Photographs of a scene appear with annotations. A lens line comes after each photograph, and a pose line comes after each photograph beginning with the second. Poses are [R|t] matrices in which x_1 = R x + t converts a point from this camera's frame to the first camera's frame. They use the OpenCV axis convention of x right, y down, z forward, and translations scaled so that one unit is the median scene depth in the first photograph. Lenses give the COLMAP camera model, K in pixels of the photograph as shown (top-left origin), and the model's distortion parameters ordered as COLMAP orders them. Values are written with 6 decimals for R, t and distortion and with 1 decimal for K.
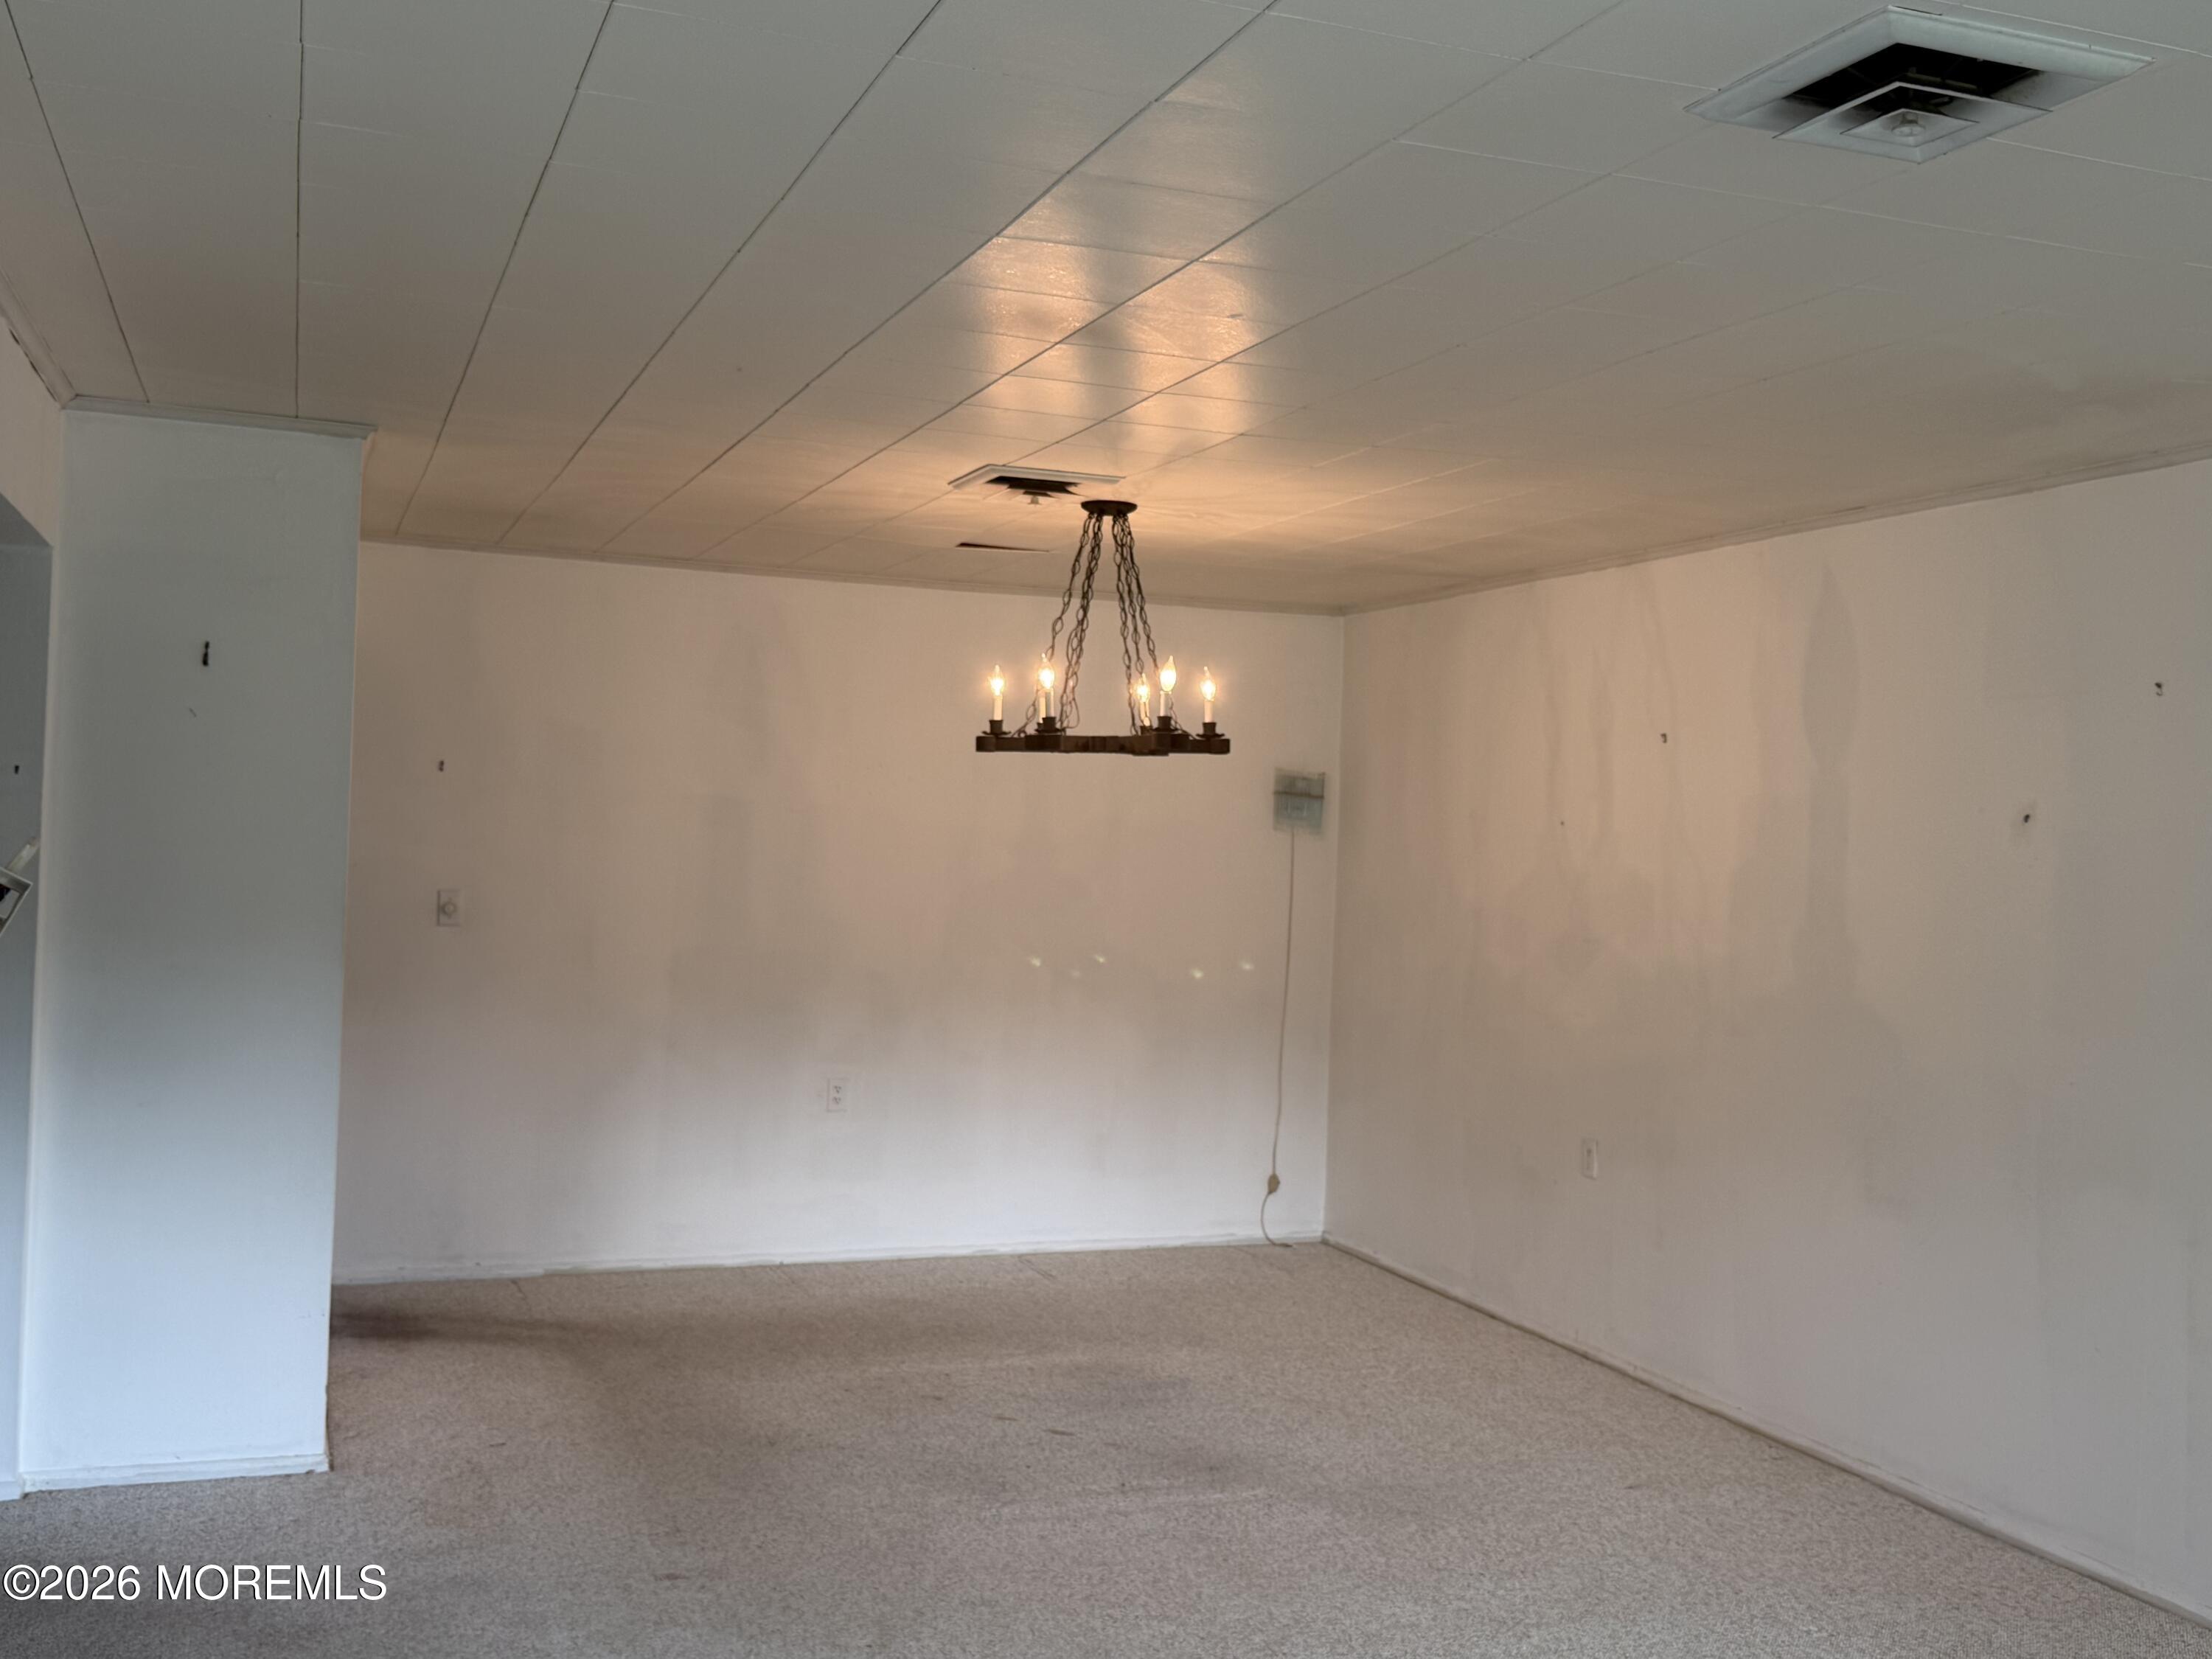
lens RADIAL K [[2189.4, 0, 1113.6], [0, 2189.4, 837.1], [0, 0, 1]] dist [0.193916, -0.523376]
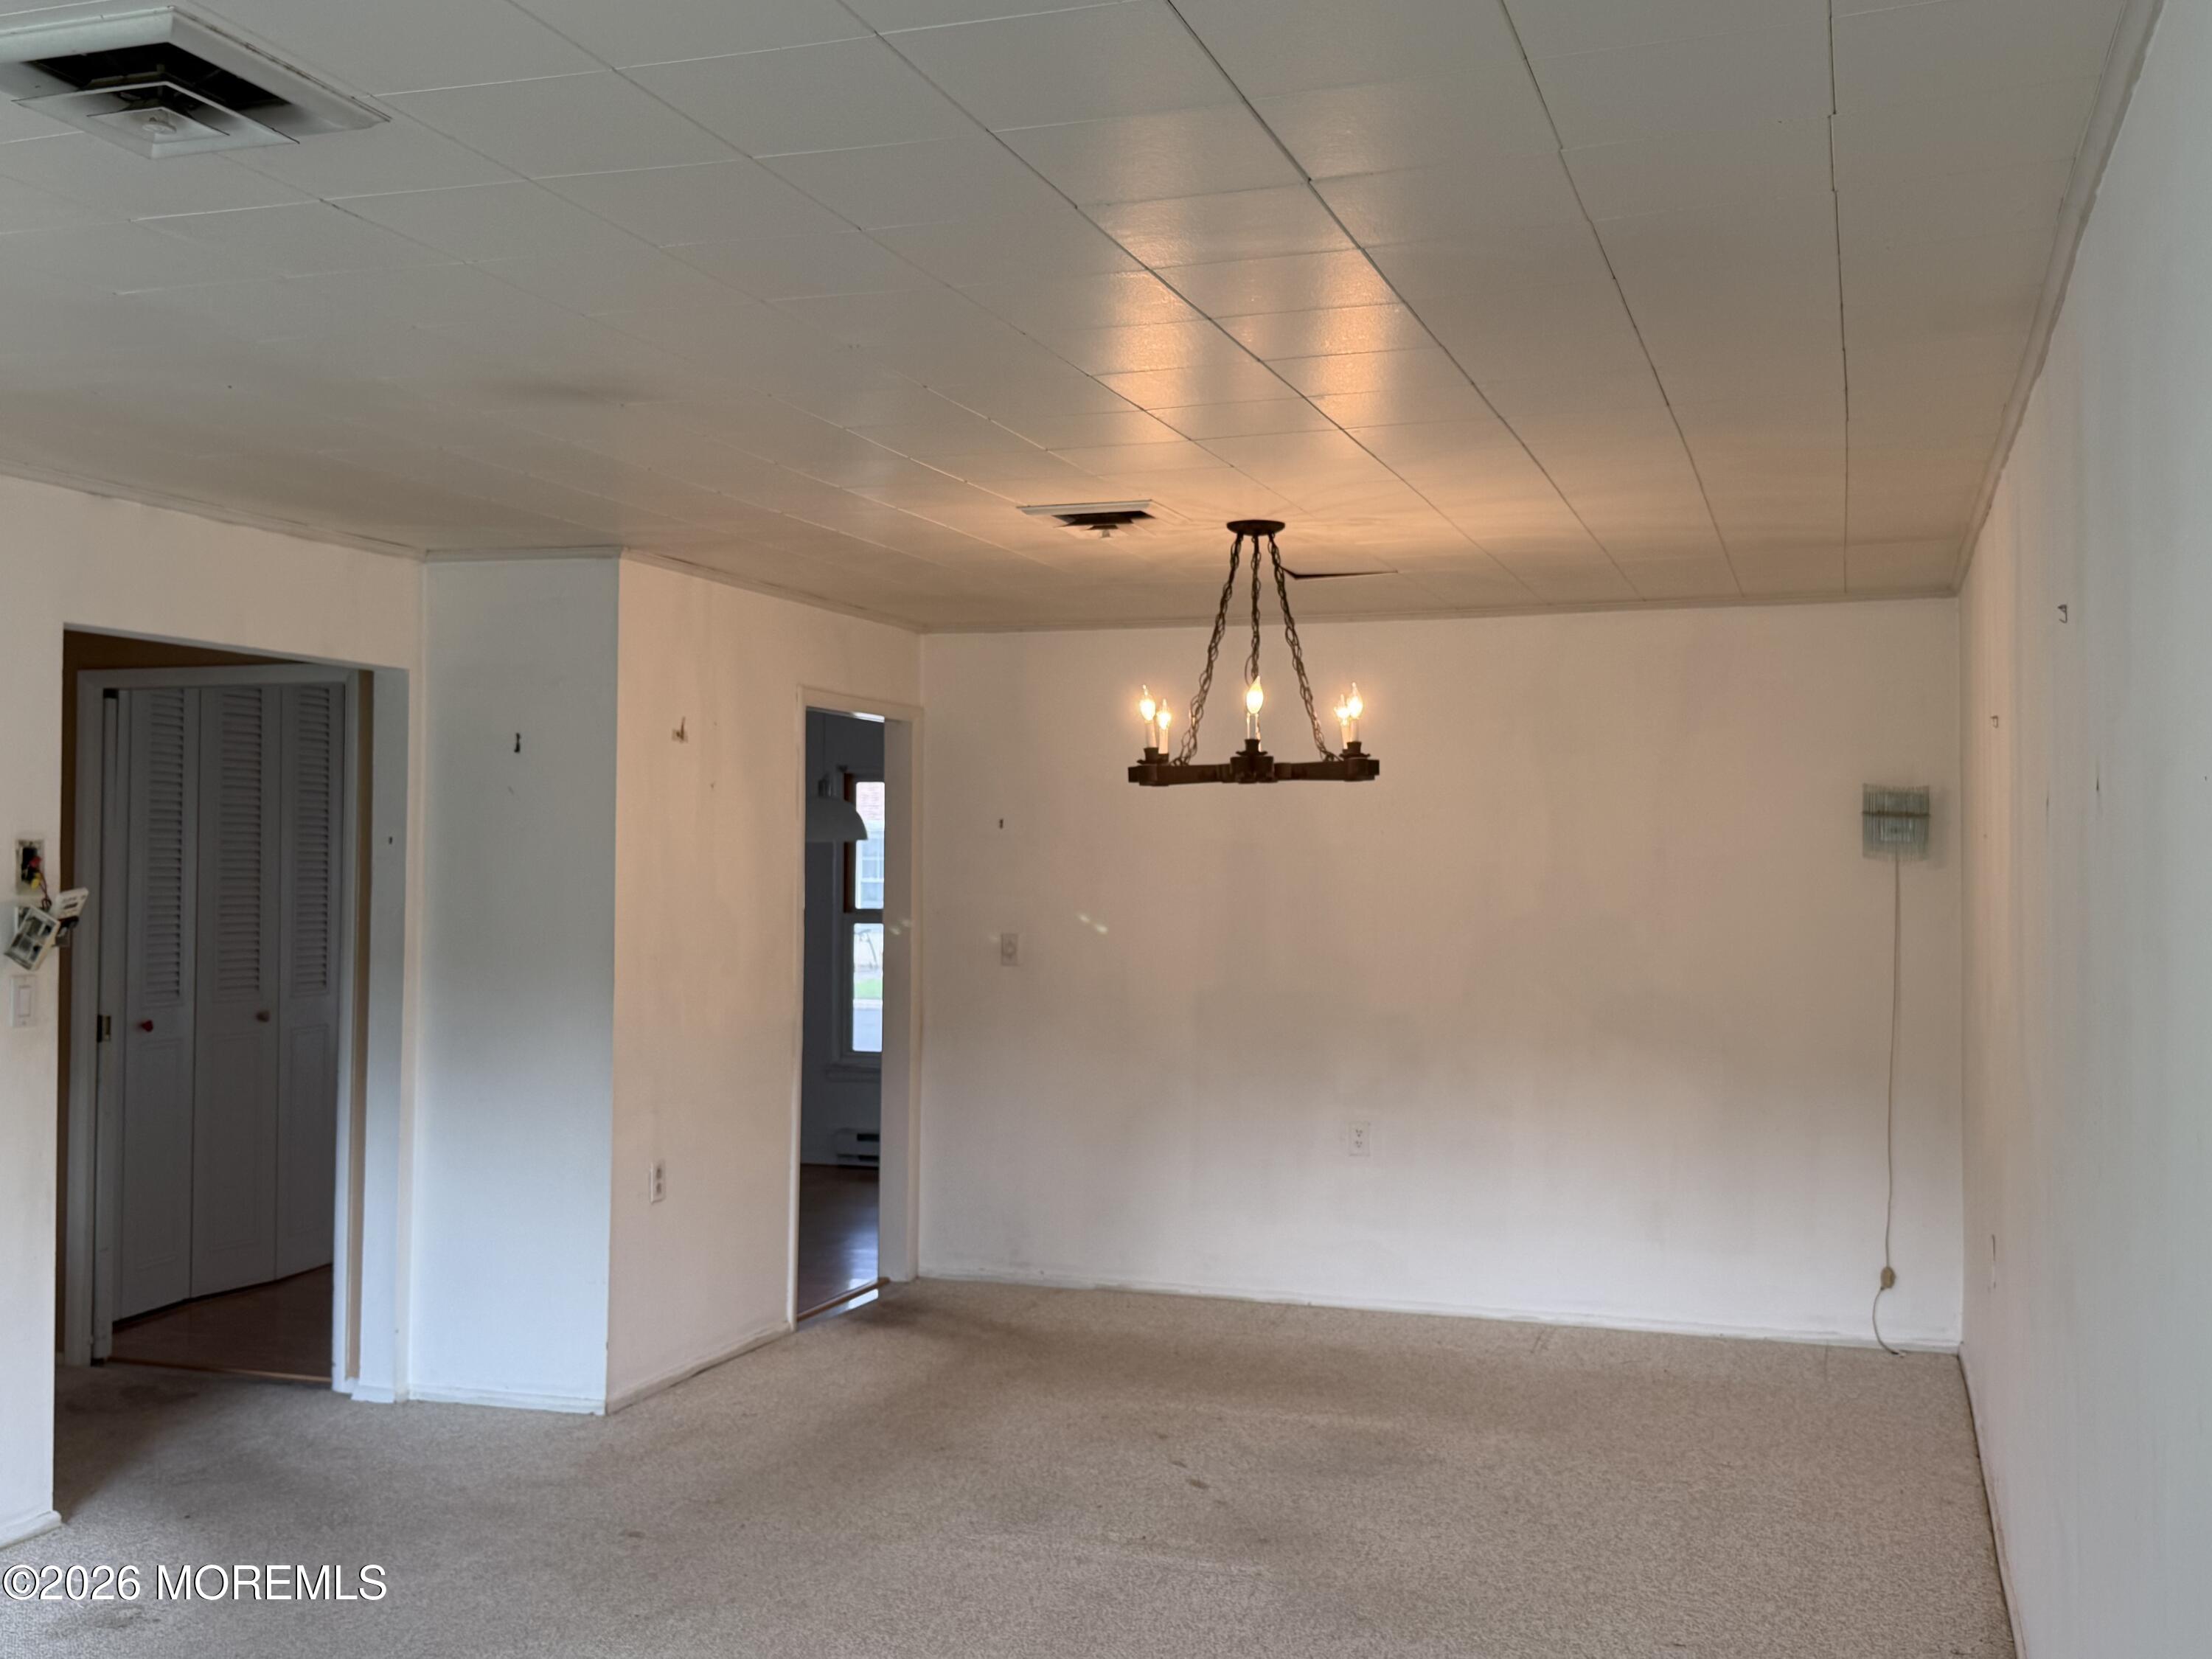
lens RADIAL K [[2189.4, 0, 1113.6], [0, 2189.4, 837.1], [0, 0, 1]] dist [0.193916, -0.523376]
pose [[0.777723, -0.035917, -0.627581, 0.547832], [0.018307, 0.999237, -0.034500, 0.018162], [0.628341, 0.015343, 0.777787, 0.210302]]
